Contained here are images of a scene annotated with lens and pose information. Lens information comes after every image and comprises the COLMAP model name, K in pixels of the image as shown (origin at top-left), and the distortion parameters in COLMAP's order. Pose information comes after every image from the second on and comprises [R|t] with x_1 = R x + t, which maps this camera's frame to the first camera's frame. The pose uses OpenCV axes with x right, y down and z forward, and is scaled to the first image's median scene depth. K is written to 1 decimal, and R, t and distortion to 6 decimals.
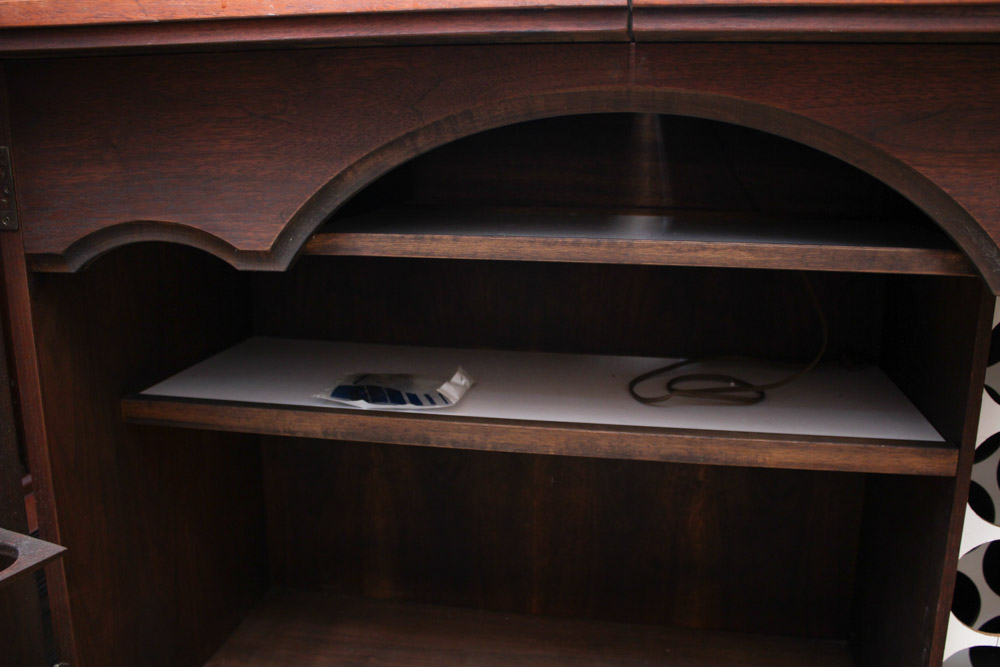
lens RADIAL K [[890.1, 0, 500.0], [0, 890.1, 333.5], [0, 0, 1]] dist [-0.148560, 0.121690]
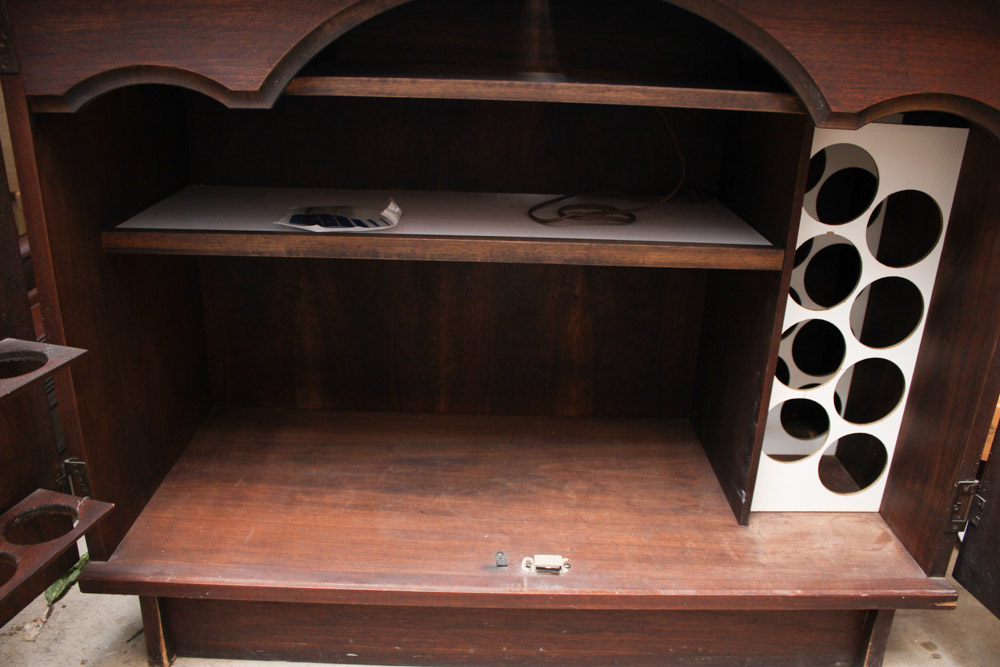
lens RADIAL K [[829.9, 0, 496.2], [0, 829.9, 343.0], [0, 0, 1]] dist [-0.161114, 0.142237]
pose [[0.981927, -0.042842, 0.184345, -0.151392], [0.013353, 0.987297, 0.158323, 0.070638], [-0.188786, -0.153000, 0.970026, -0.174258]]
